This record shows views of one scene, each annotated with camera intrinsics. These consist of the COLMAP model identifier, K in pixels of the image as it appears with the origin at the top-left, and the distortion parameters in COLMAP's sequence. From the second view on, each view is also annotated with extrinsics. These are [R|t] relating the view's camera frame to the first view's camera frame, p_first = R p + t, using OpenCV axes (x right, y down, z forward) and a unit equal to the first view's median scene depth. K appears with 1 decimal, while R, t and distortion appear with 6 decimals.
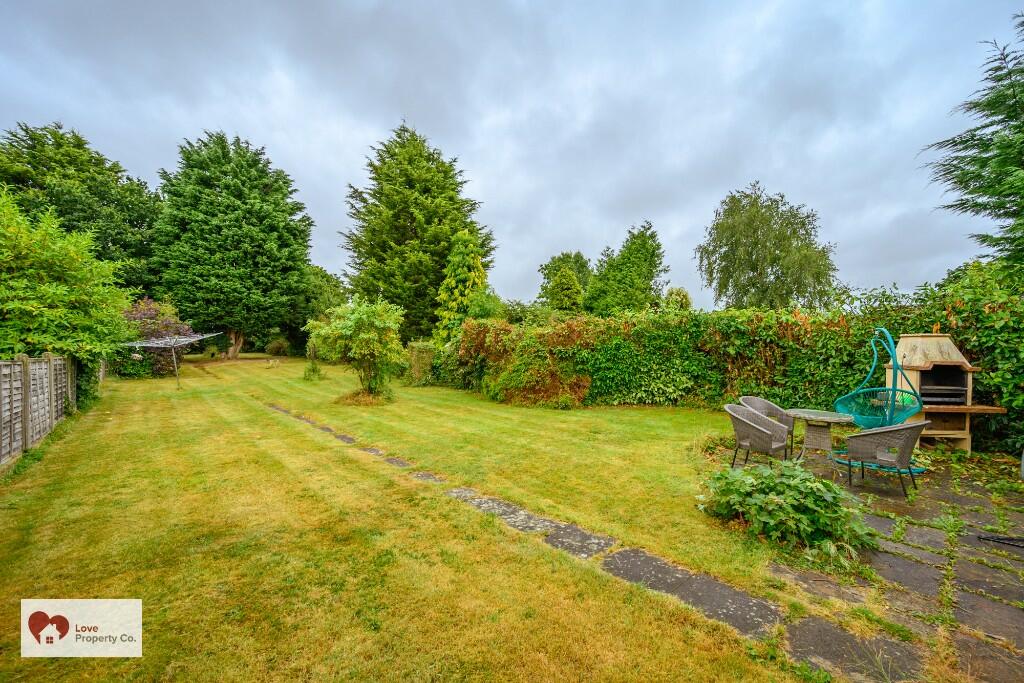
lens RADIAL K [[413.4, 0, 519.3], [0, 413.4, 341.2], [0, 0, 1]] dist [-0.002936, 0.002656]
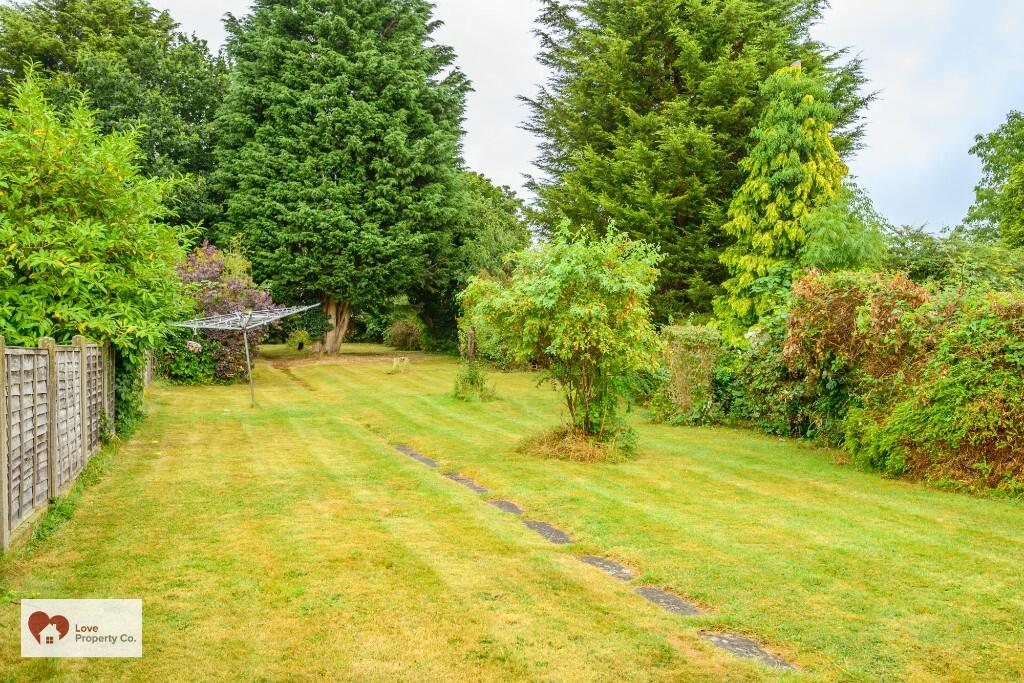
lens RADIAL K [[904.6, 0, 511.9], [0, 904.6, 336.8], [0, 0, 1]] dist [0.016410, -0.000898]
pose [[0.918708, 0.015168, -0.394646, -0.027018], [-0.010009, 0.999835, 0.015127, 0.001241], [0.394811, -0.009947, 0.918709, 0.023611]]
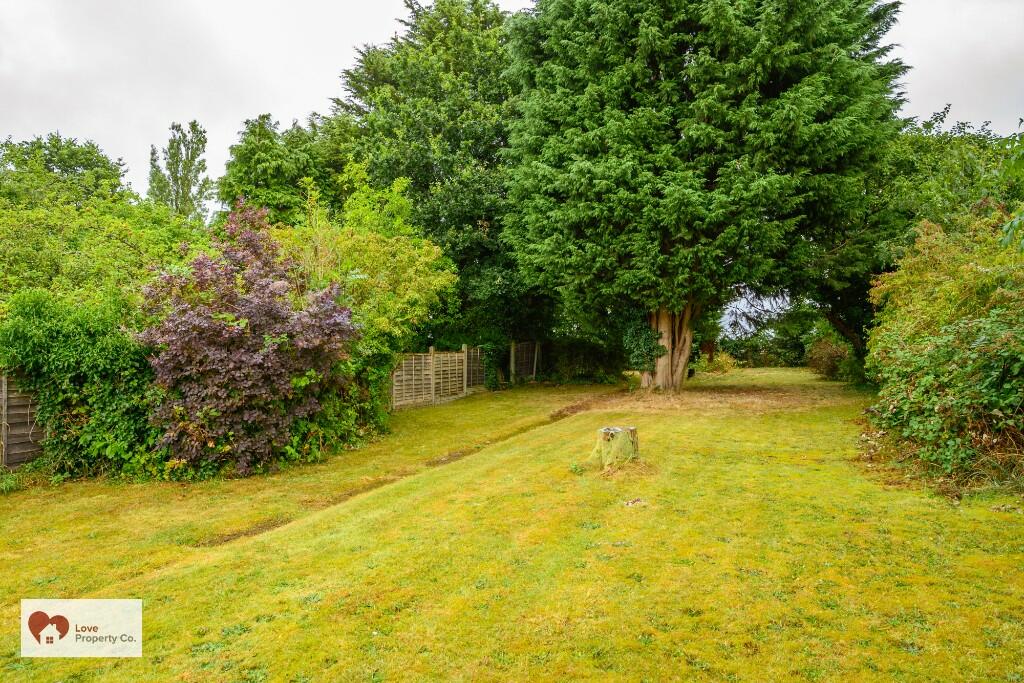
lens RADIAL K [[622.8, 0, 512.6], [0, 622.8, 341.1], [0, 0, 1]] dist [-0.005856, -0.000887]
pose [[0.443903, -0.019138, -0.895870, -0.444820], [0.015921, 0.999783, -0.013469, 0.008108], [0.895933, -0.008285, 0.444111, 1.063045]]
